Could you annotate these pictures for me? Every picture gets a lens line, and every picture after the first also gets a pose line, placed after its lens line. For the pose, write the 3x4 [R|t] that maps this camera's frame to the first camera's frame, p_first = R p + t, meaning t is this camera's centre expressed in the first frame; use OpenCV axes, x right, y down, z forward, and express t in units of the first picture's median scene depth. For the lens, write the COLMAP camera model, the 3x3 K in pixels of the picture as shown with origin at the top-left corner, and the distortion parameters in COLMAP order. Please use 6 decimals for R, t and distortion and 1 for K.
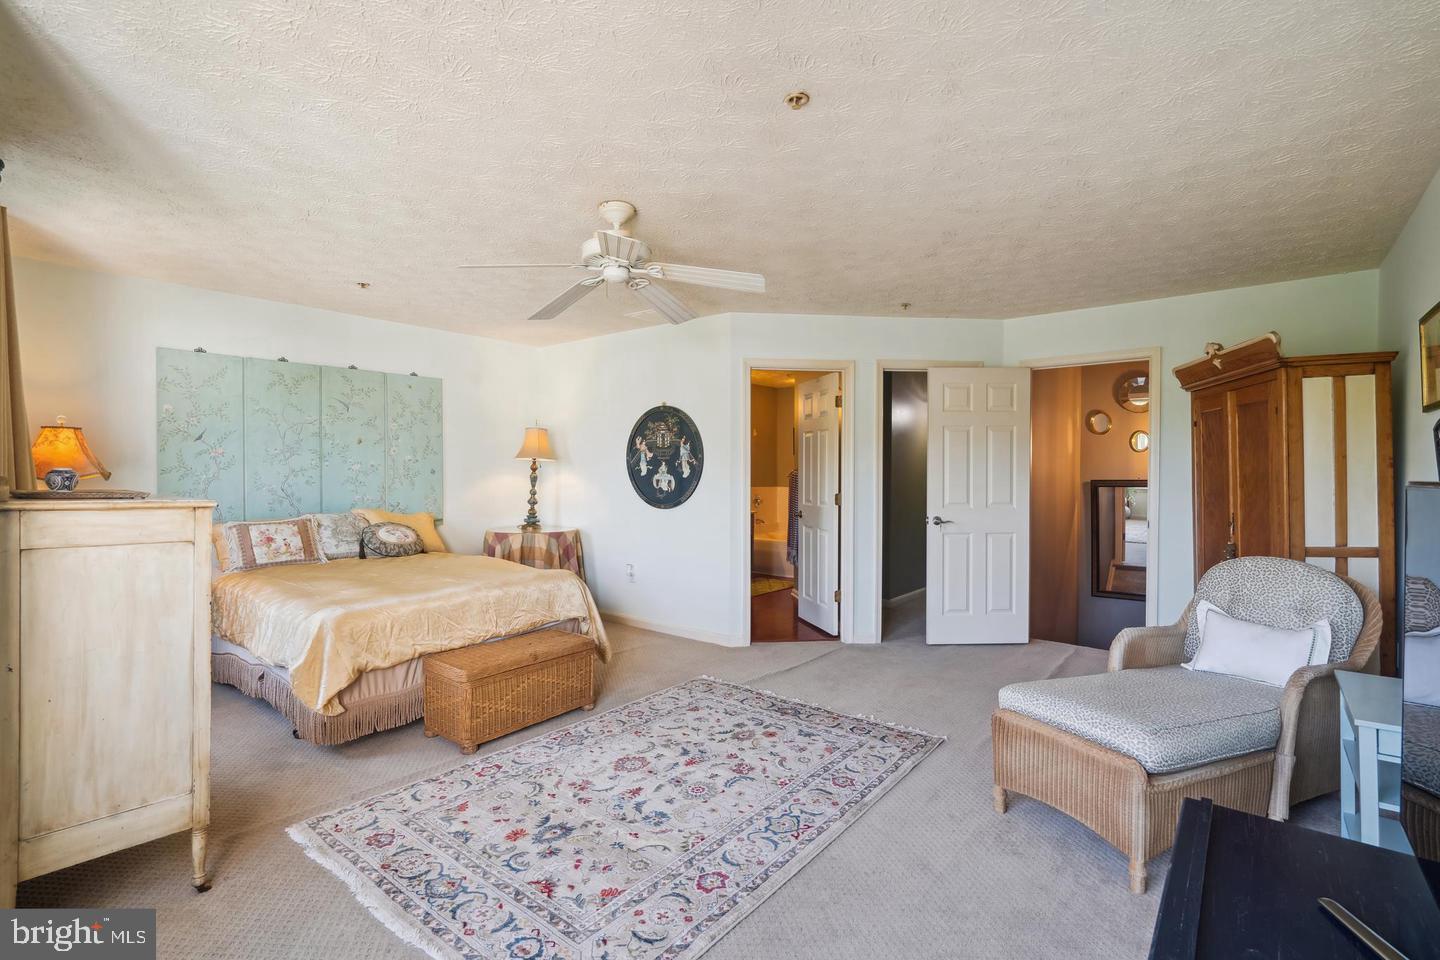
lens RADIAL K [[658.8, 0, 720.0], [0, 658.8, 480.0], [0, 0, 1]] dist [-0.002836, -0.000391]
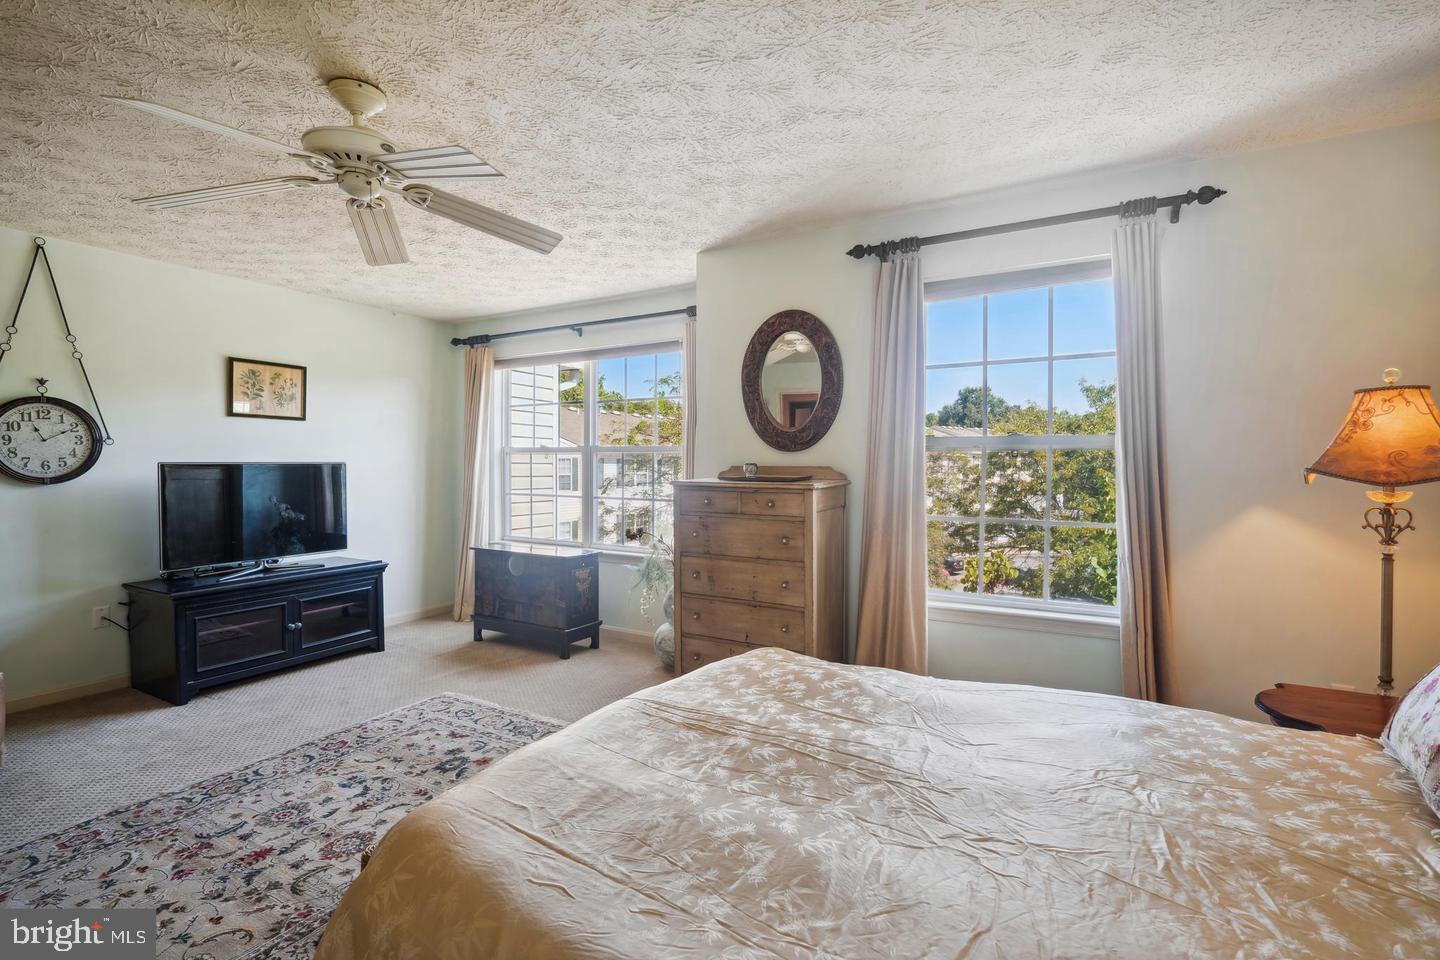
lens RADIAL K [[658.8, 0, 720.0], [0, 658.8, 480.0], [0, 0, 1]] dist [-0.002836, -0.000391]
pose [[-0.987119, -0.005190, -0.159906, -0.418179], [-0.011257, 0.999250, 0.037061, -0.021424], [0.159593, 0.038384, -0.986436, 1.732961]]
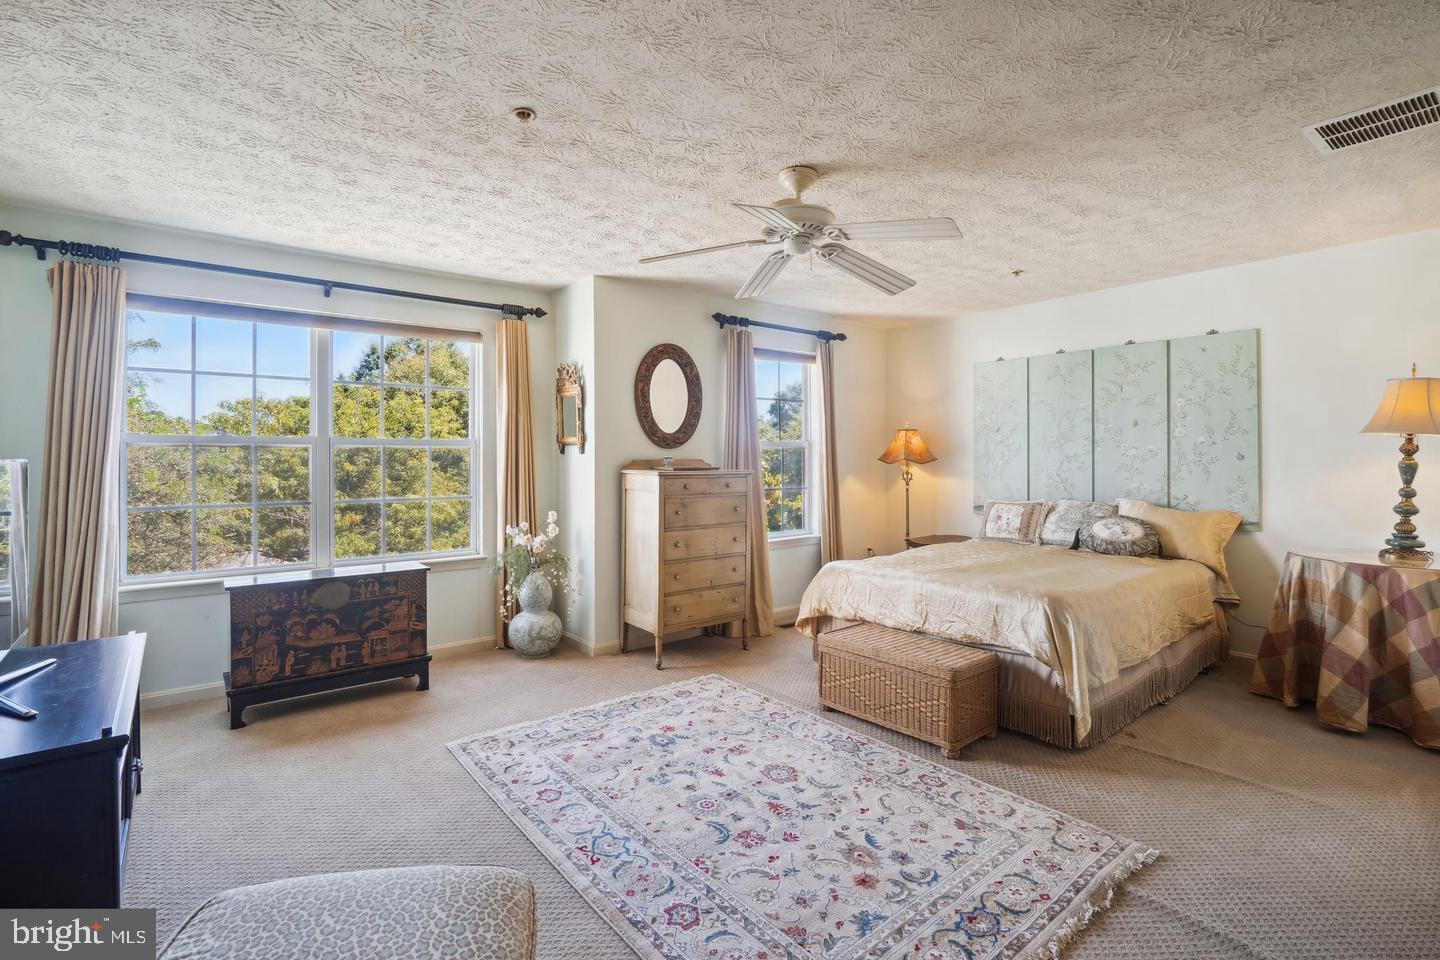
lens RADIAL K [[670.1, 0, 716.2], [0, 670.1, 459.7], [0, 0, 1]] dist [-0.003361, -0.000016]
pose [[-0.214609, -0.001117, -0.976699, 0.770329], [-0.010999, 0.999939, 0.001274, -0.007658], [0.976638, 0.011016, -0.214608, 1.067731]]
